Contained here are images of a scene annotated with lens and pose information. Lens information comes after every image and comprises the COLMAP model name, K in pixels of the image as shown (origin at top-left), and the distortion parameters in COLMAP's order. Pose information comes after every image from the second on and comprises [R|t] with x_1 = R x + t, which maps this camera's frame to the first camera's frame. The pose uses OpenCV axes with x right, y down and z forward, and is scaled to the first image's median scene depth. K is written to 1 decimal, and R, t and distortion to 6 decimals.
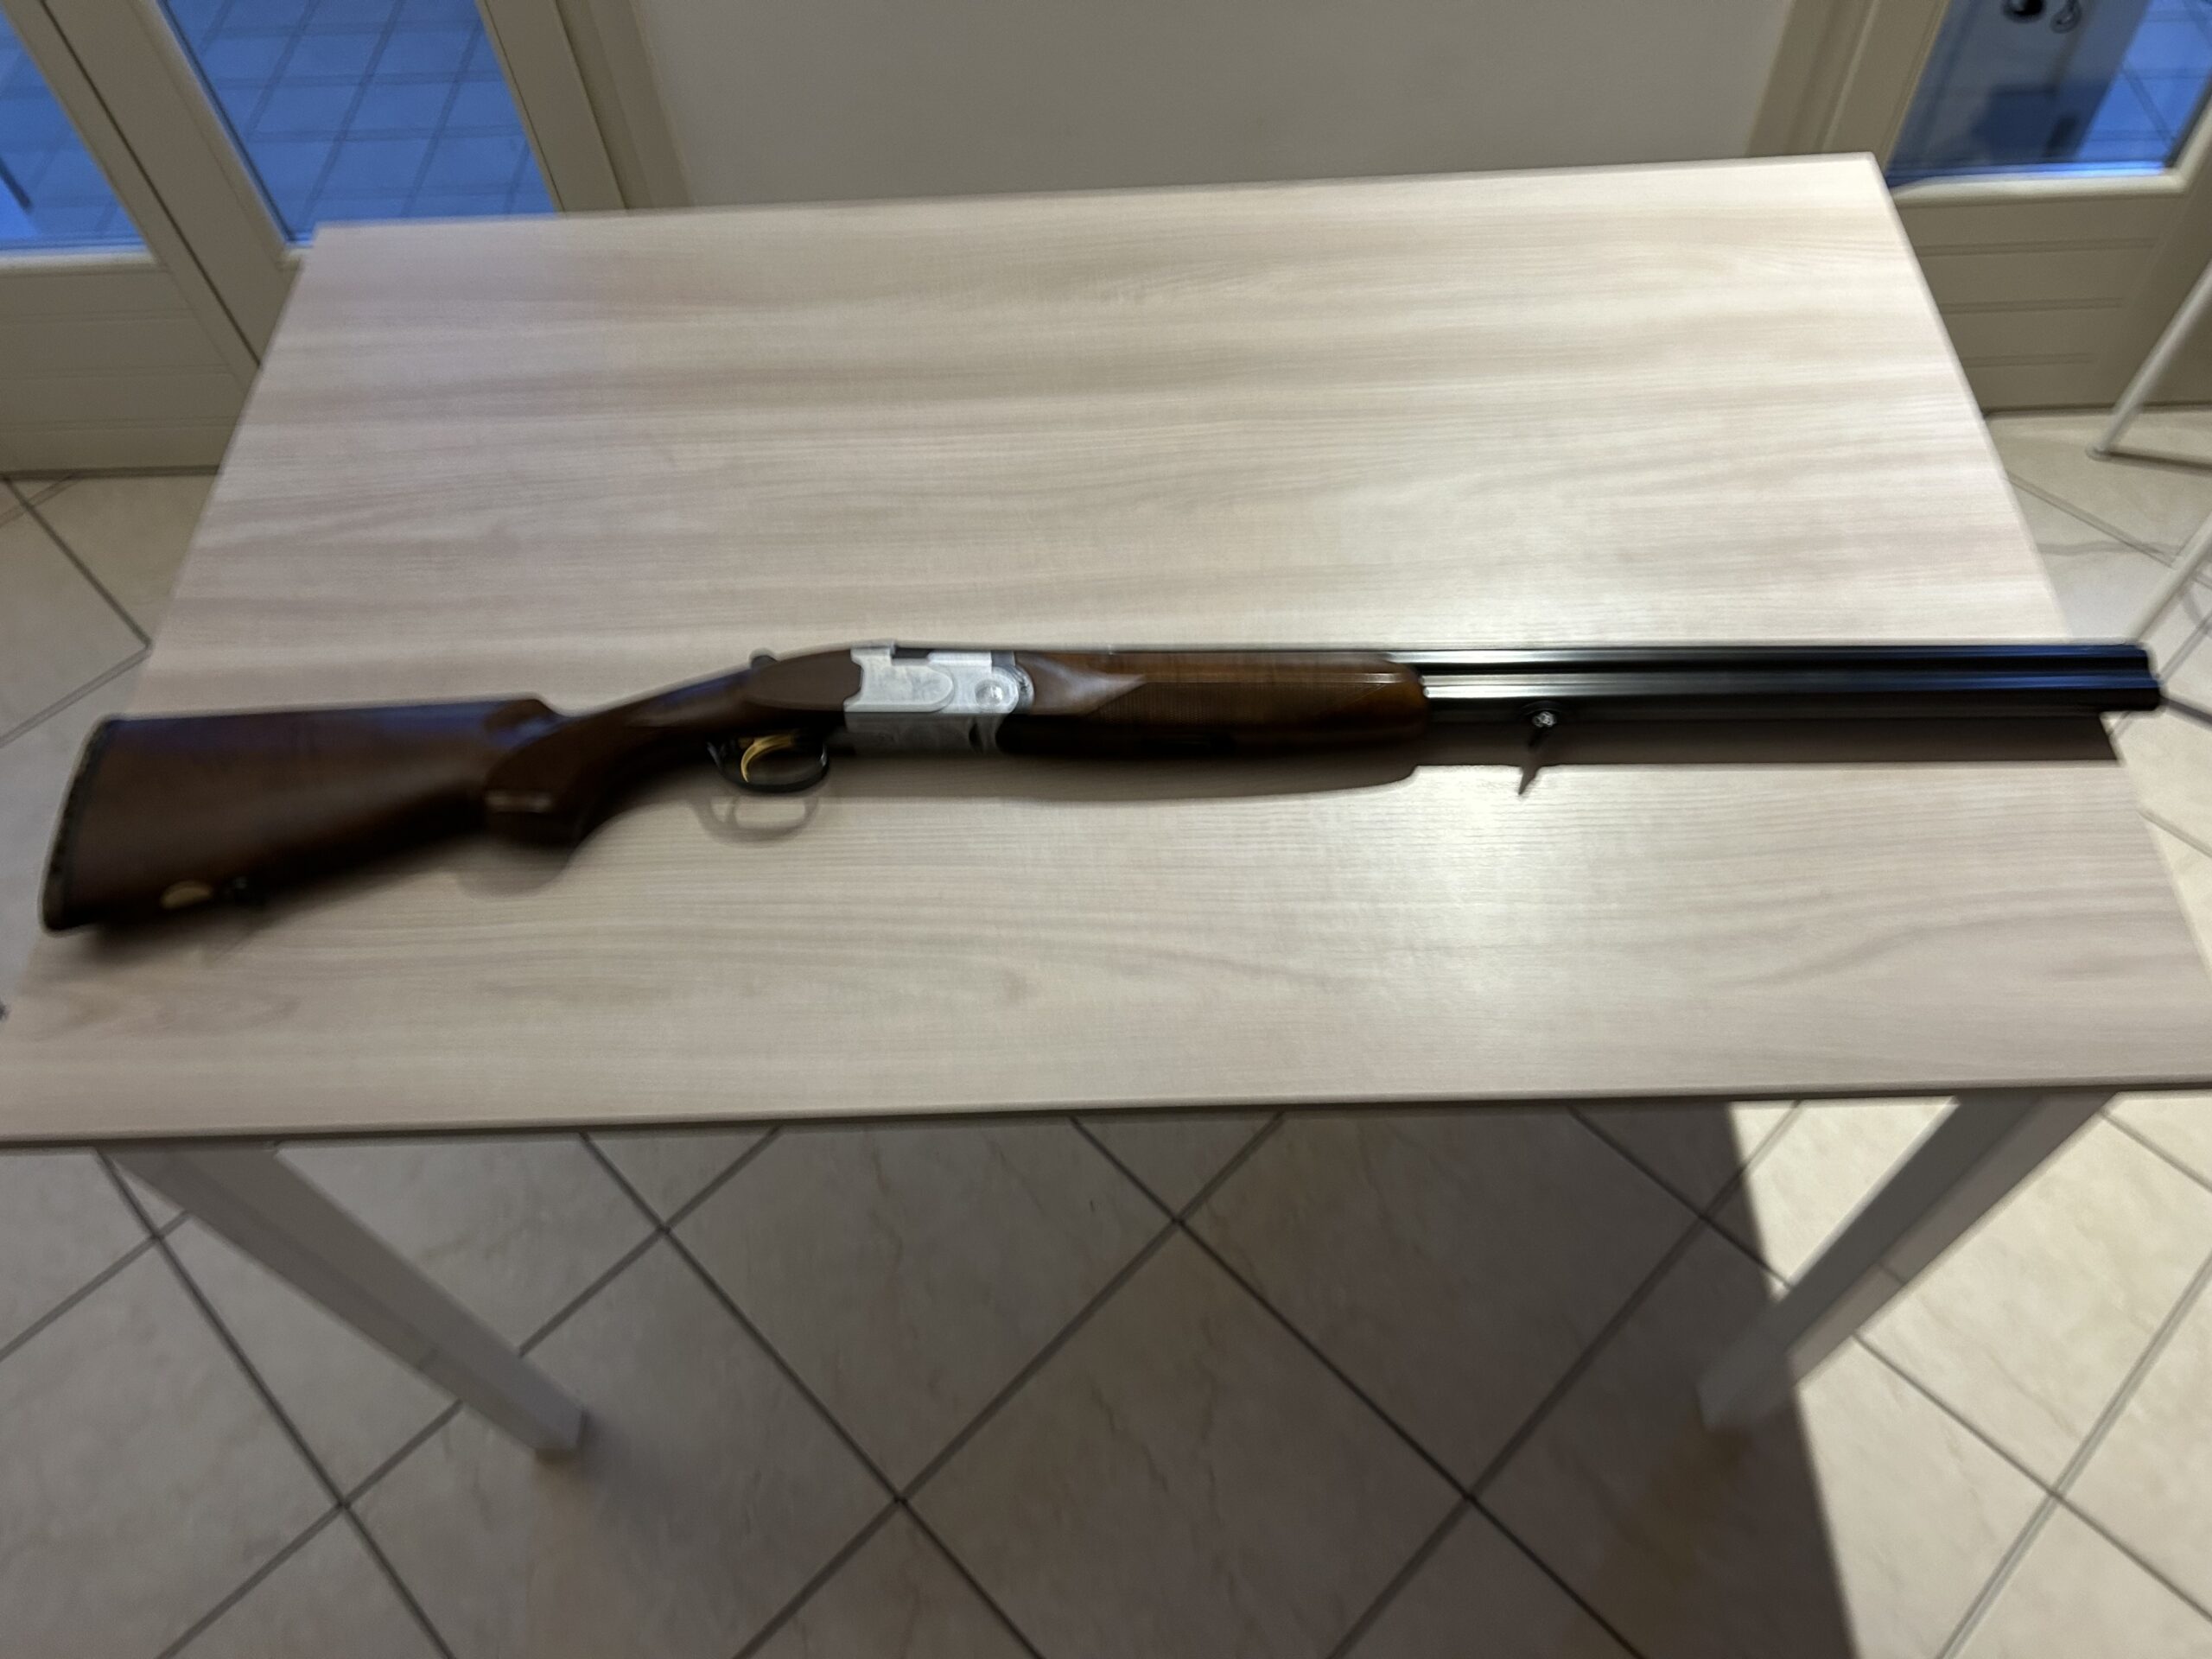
lens RADIAL K [[1687.8, 0, 1106.0], [0, 1687.8, 829.5], [0, 0, 1]] dist [-0.003967, -0.009422]
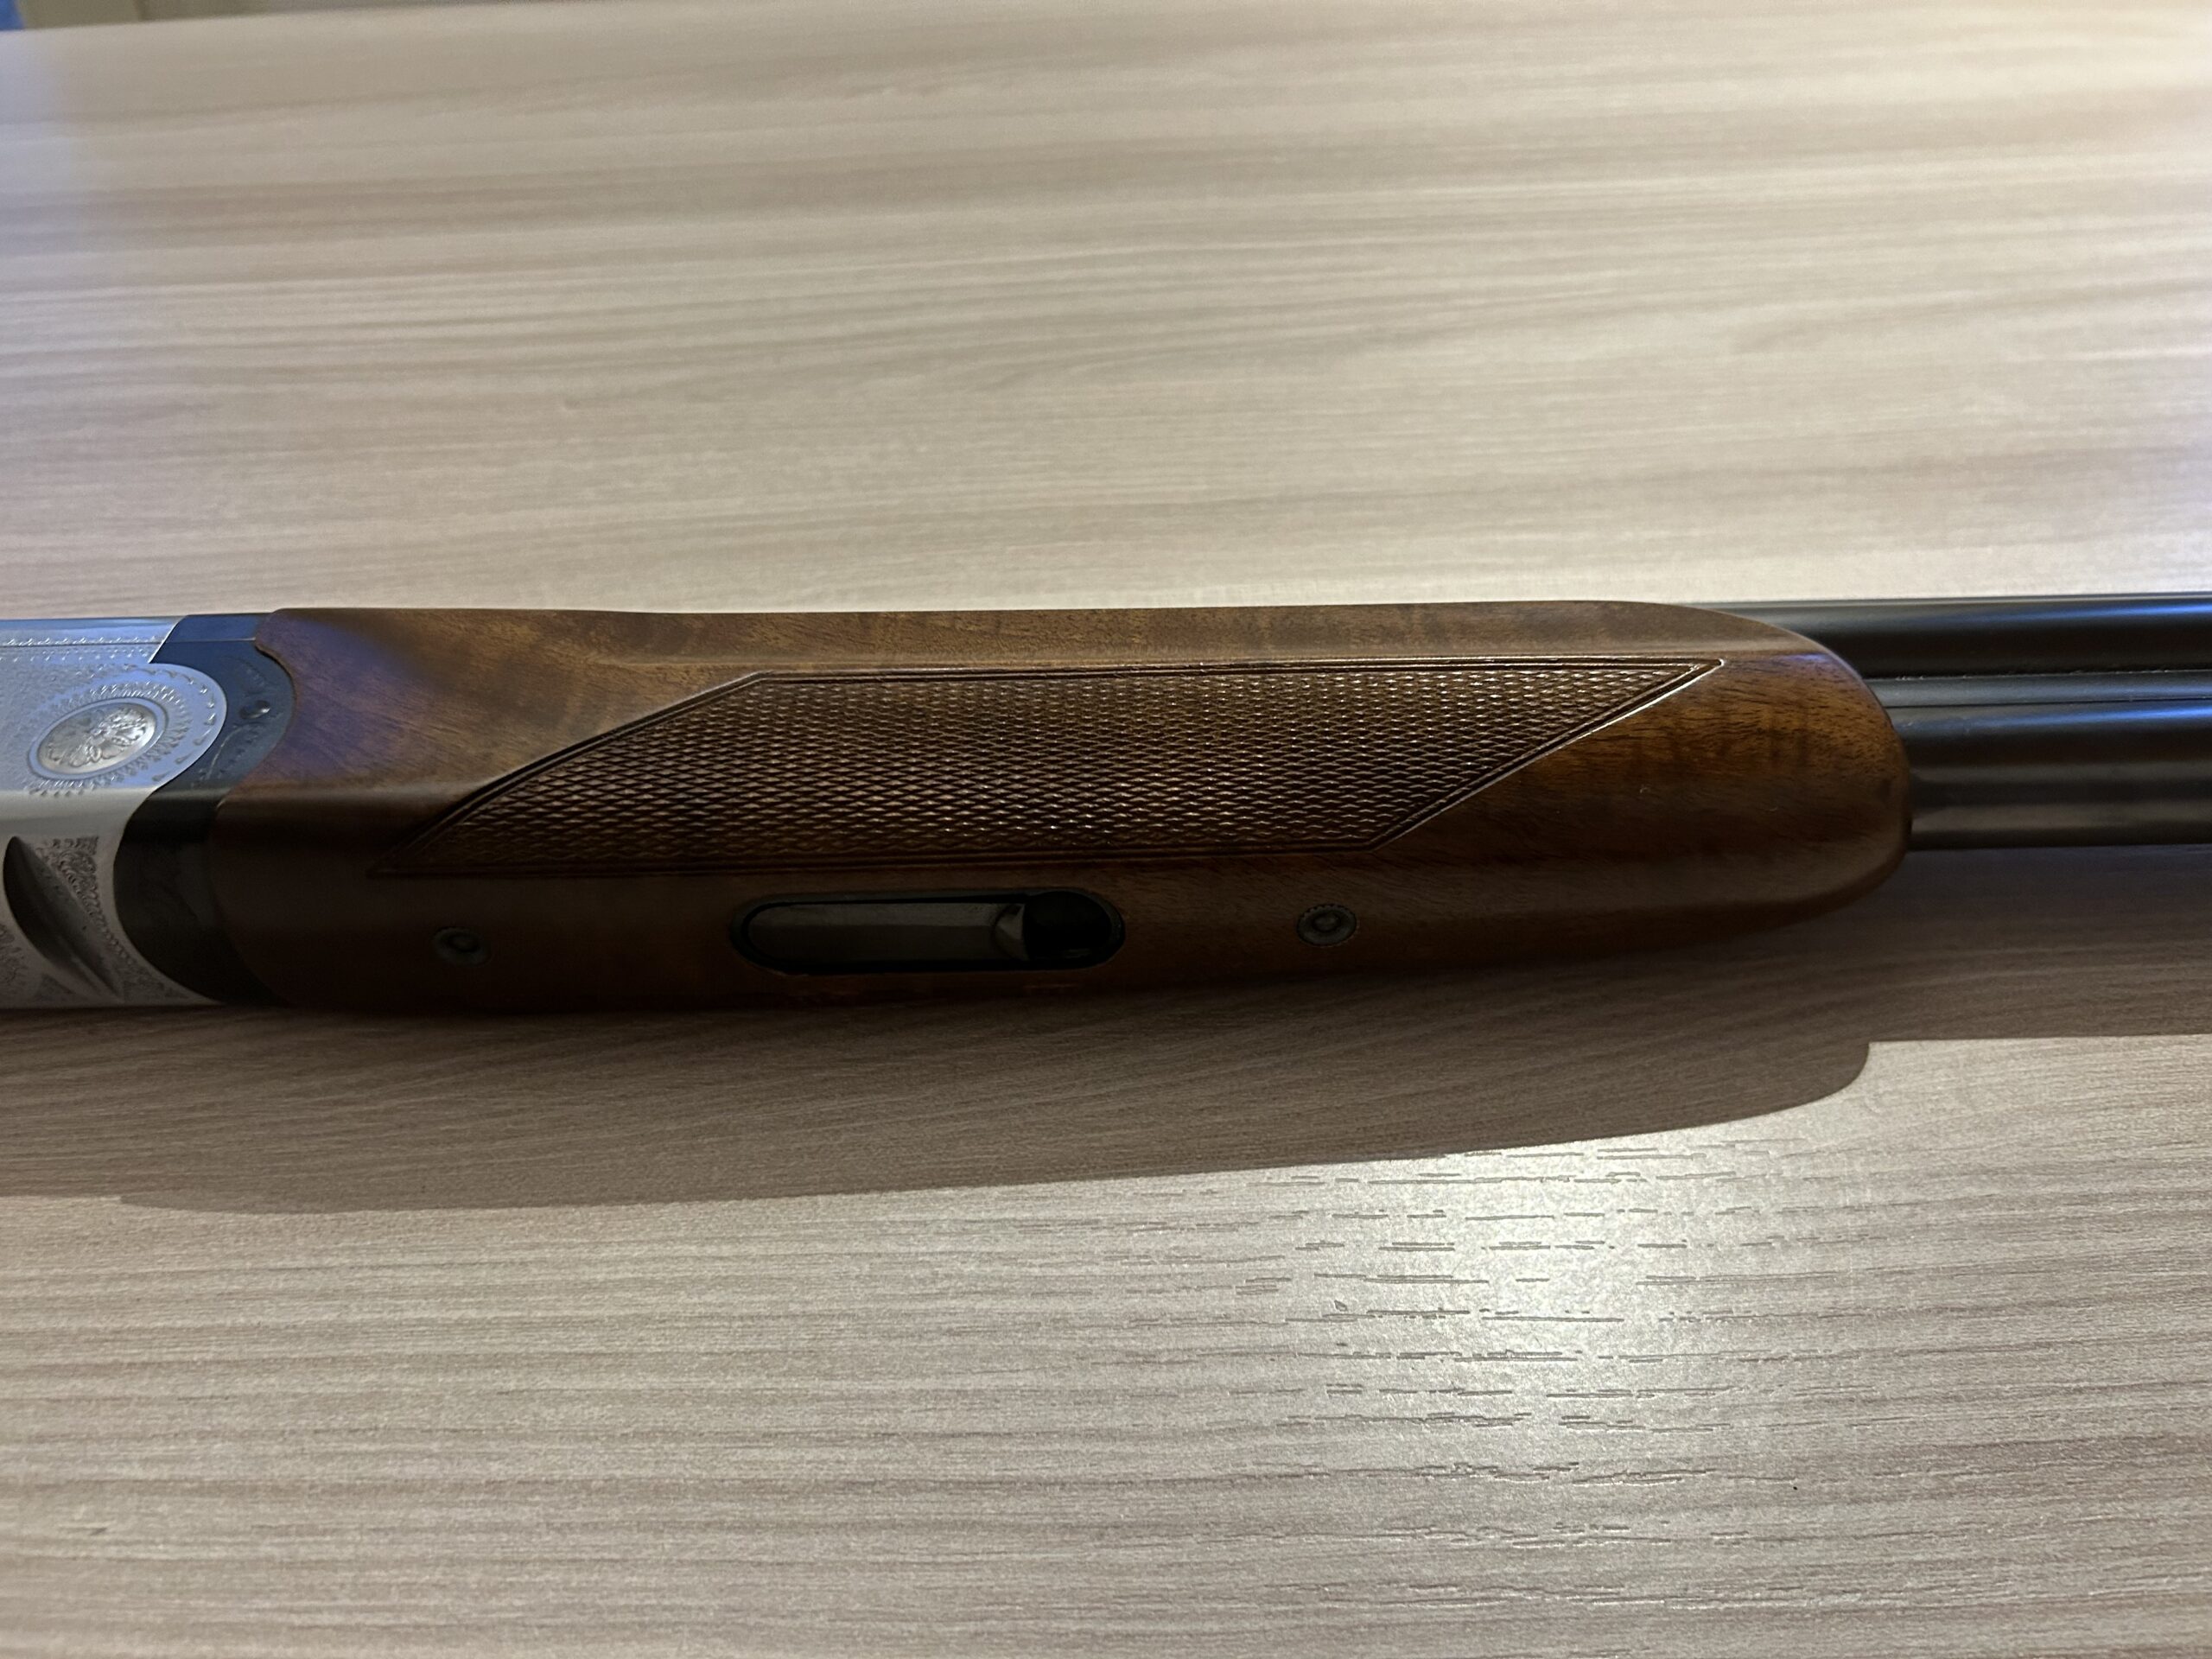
lens RADIAL K [[1660.6, 0, 1123.2], [0, 1660.6, 829.1], [0, 0, 1]] dist [0.001771, -0.008739]
pose [[0.999439, -0.011536, 0.031451, 0.059536], [0.019391, 0.964787, -0.262317, -0.002833], [-0.027317, 0.262779, 0.964469, 0.657584]]
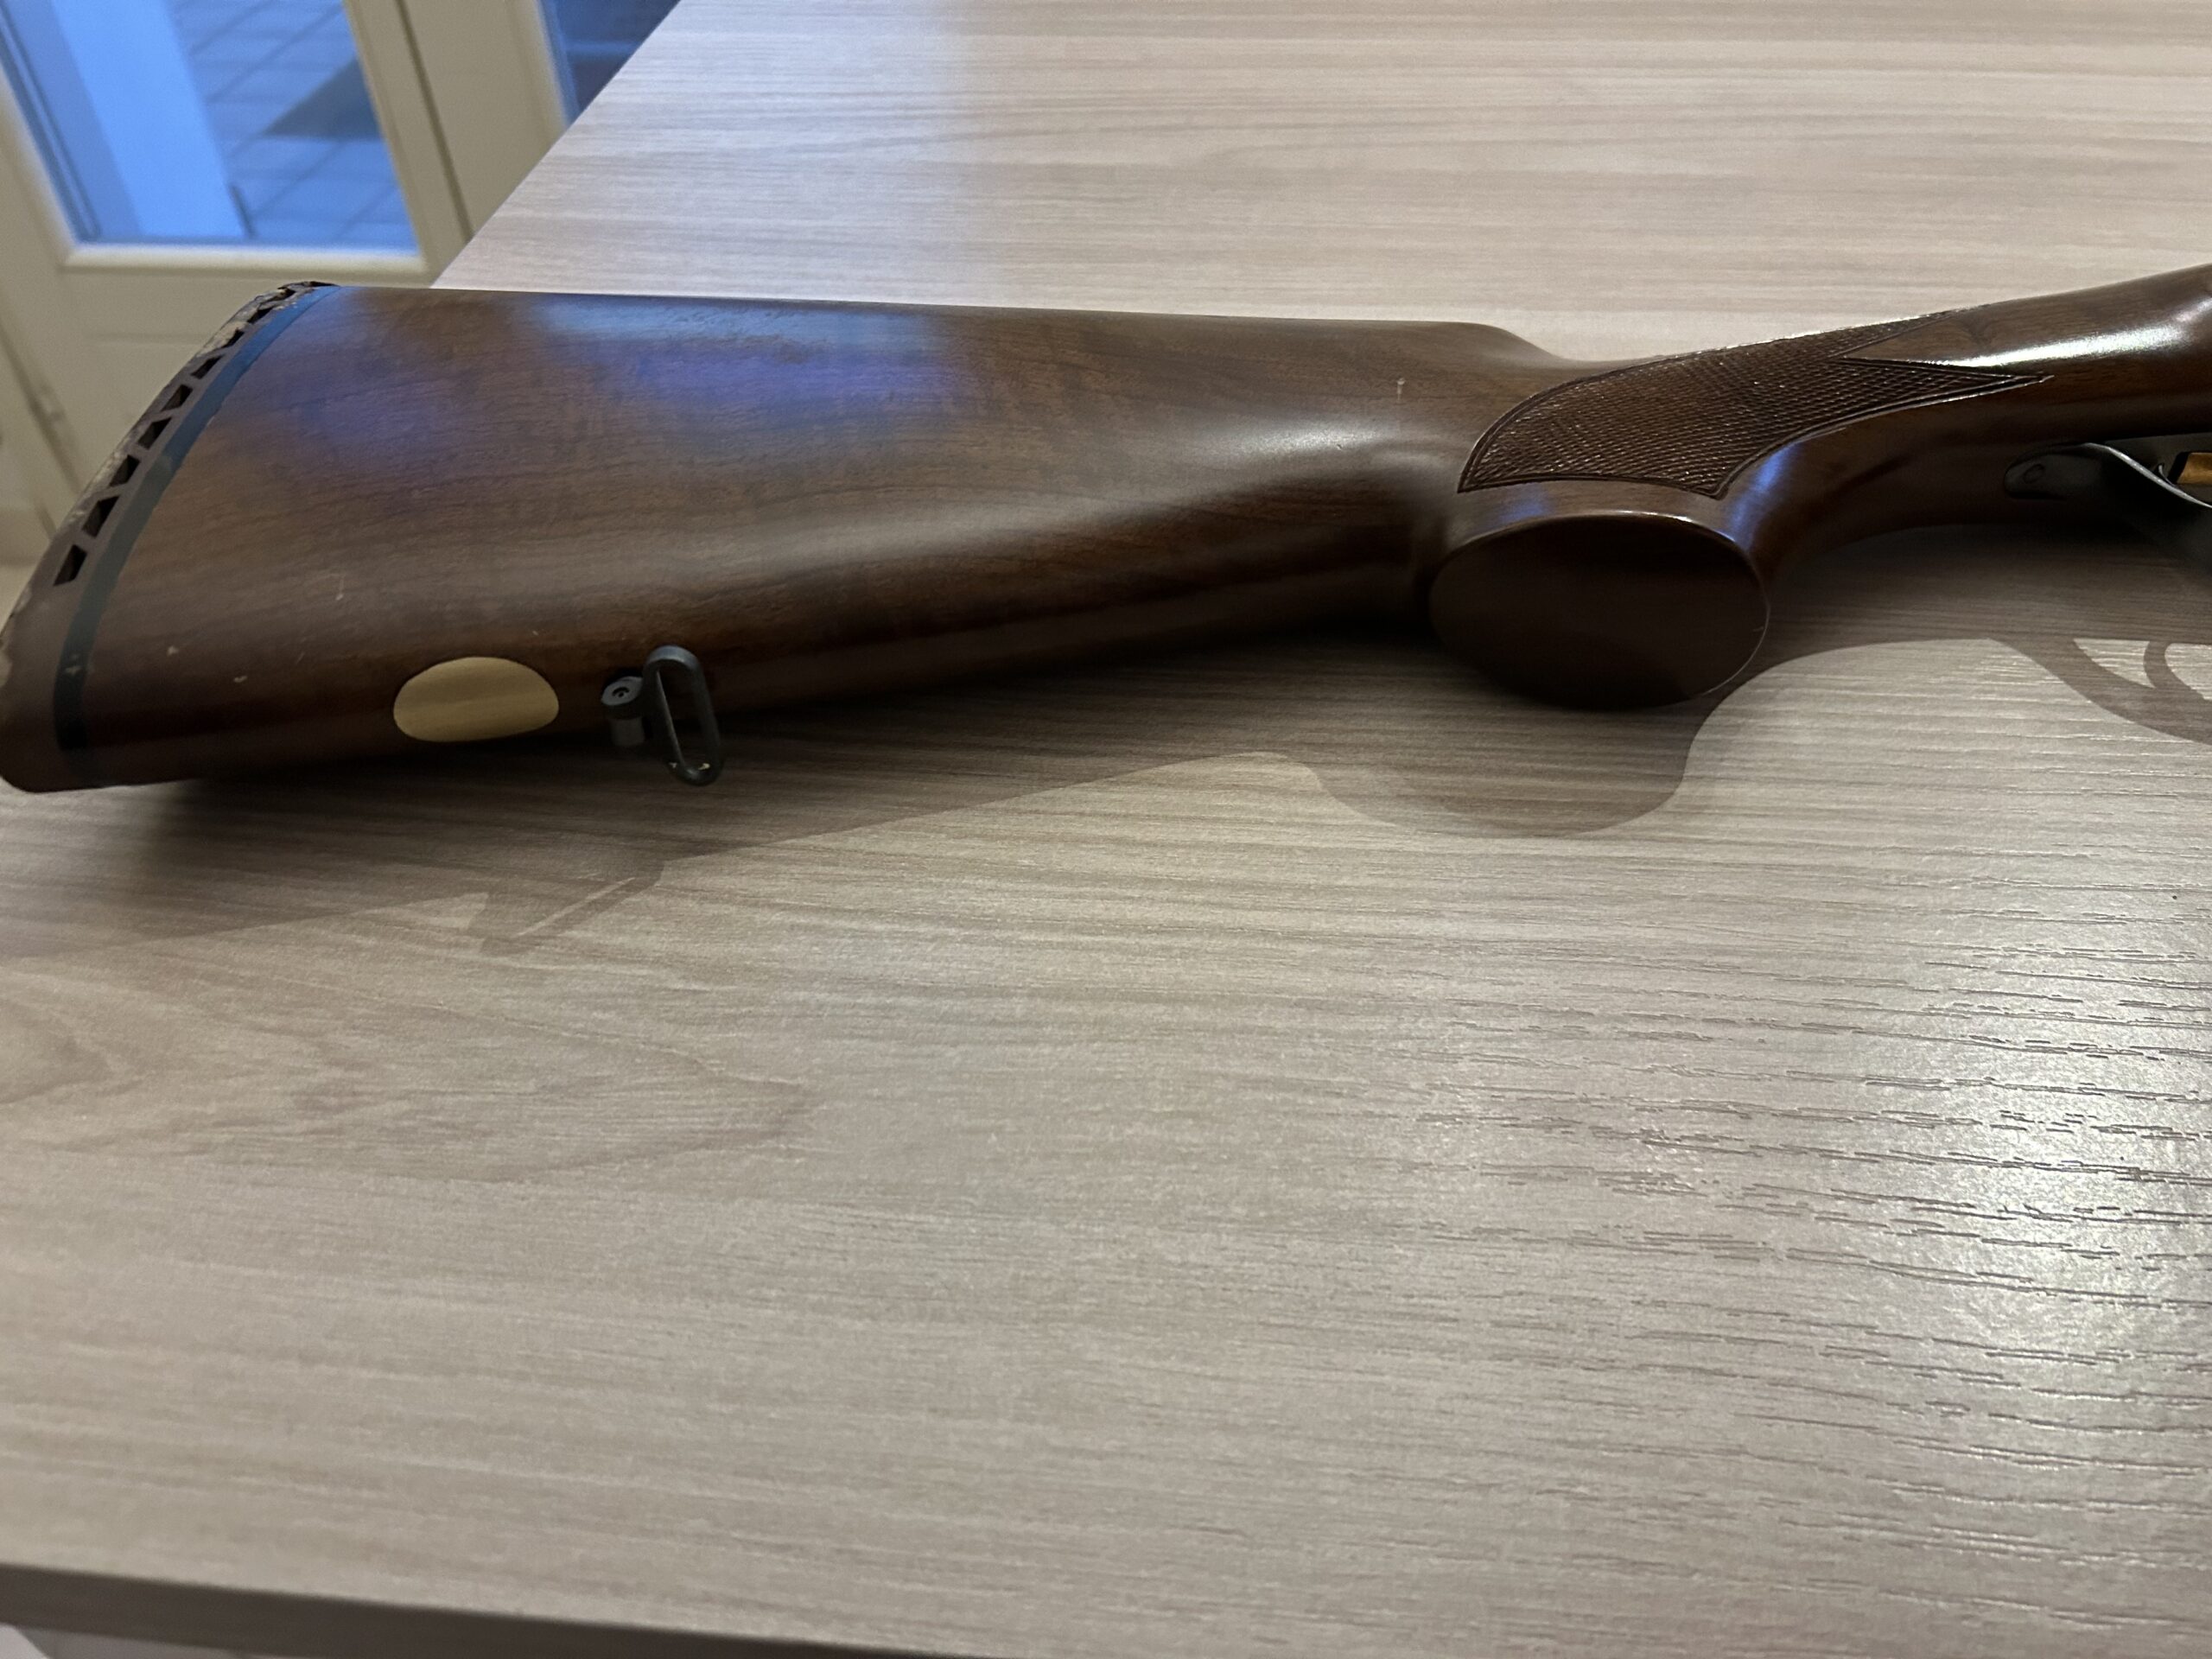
lens RADIAL K [[1687.8, 0, 1106.0], [0, 1687.8, 829.5], [0, 0, 1]] dist [-0.003967, -0.009422]
pose [[0.994062, 0.086615, -0.065865, -0.340424], [-0.098937, 0.971427, -0.215734, 0.092533], [0.045298, 0.220970, 0.974228, 0.592983]]
